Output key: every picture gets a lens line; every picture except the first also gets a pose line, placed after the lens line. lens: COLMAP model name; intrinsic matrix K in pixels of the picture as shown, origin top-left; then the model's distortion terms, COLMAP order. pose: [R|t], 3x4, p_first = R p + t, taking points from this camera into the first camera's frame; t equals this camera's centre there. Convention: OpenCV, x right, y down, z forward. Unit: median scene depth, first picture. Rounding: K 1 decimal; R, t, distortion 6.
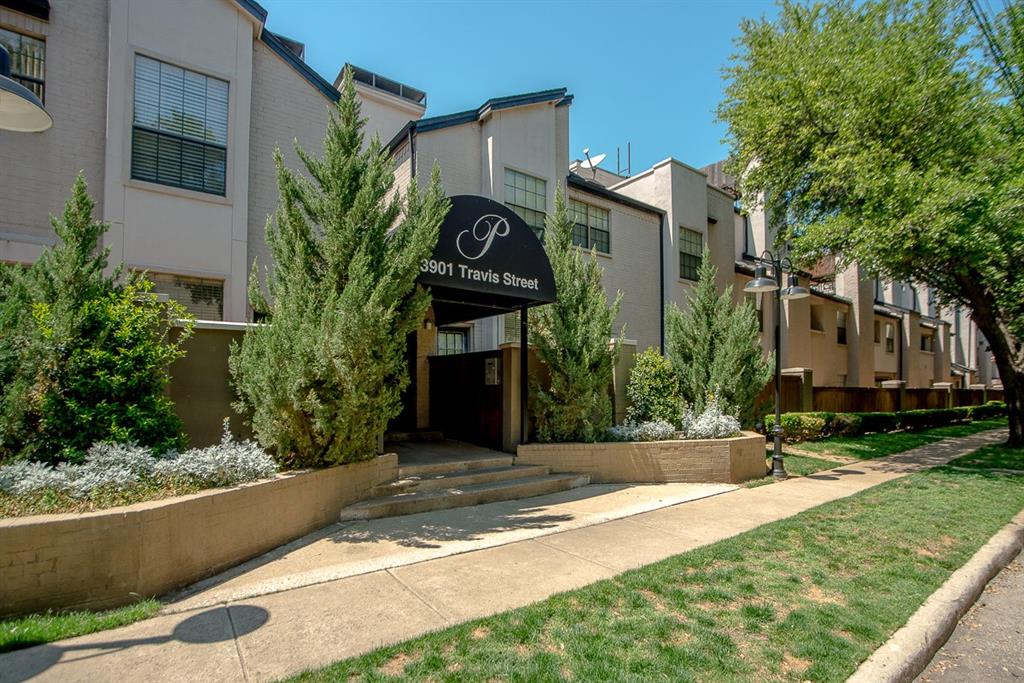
lens RADIAL K [[491.5, 0, 512.9], [0, 491.5, 389.7], [0, 0, 1]] dist [-0.073473, 0.027903]
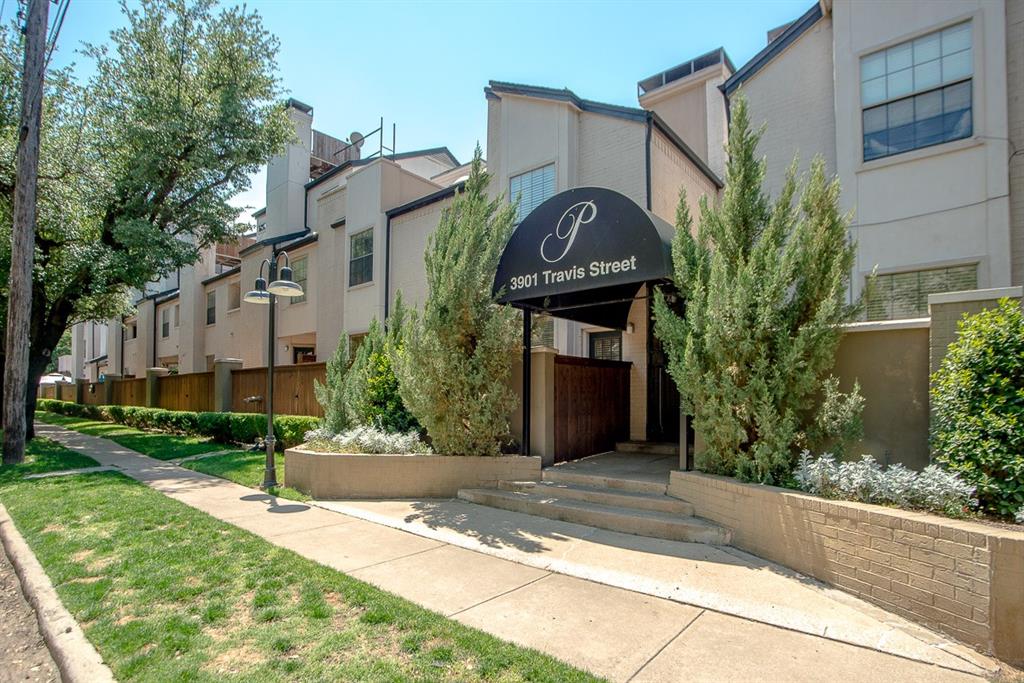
lens RADIAL K [[501.4, 0, 516.9], [0, 501.4, 396.1], [0, 0, 1]] dist [-0.072963, 0.030197]
pose [[0.258601, -0.008073, -0.965951, 0.830668], [-0.001934, 0.999959, -0.008875, 0.005156], [0.965982, 0.004163, 0.258574, 0.668918]]
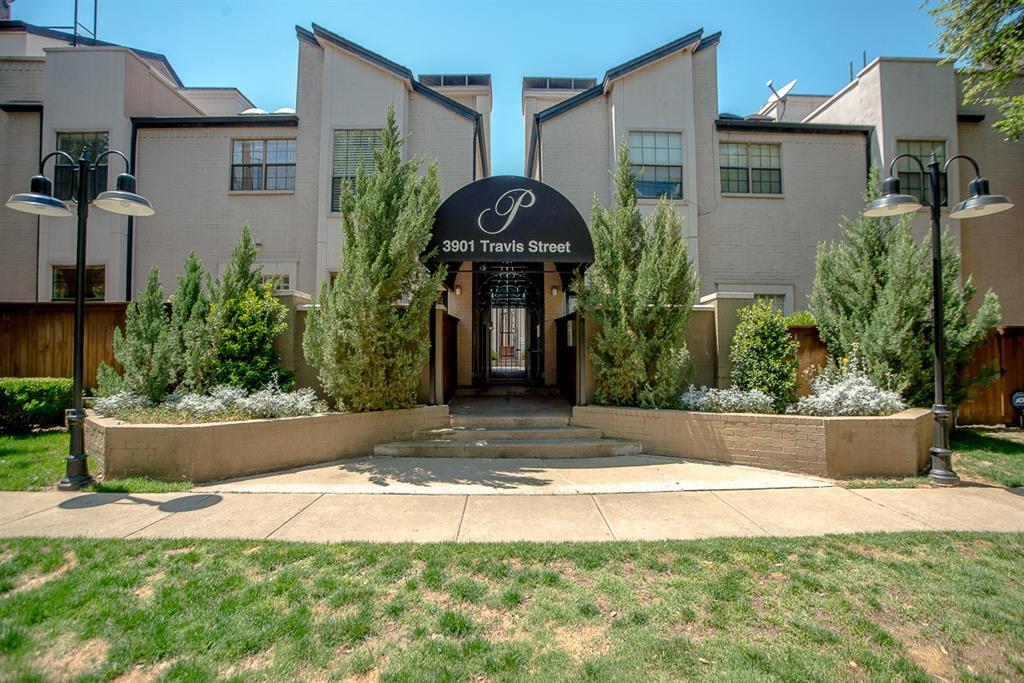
lens RADIAL K [[440.7, 0, 513.1], [0, 440.7, 337.9], [0, 0, 1]] dist [-0.060006, 0.018558]
pose [[0.820317, -0.016369, -0.571674, 0.509996], [0.002912, 0.999697, -0.024447, -0.007310], [0.571901, 0.018390, 0.820116, 0.213036]]
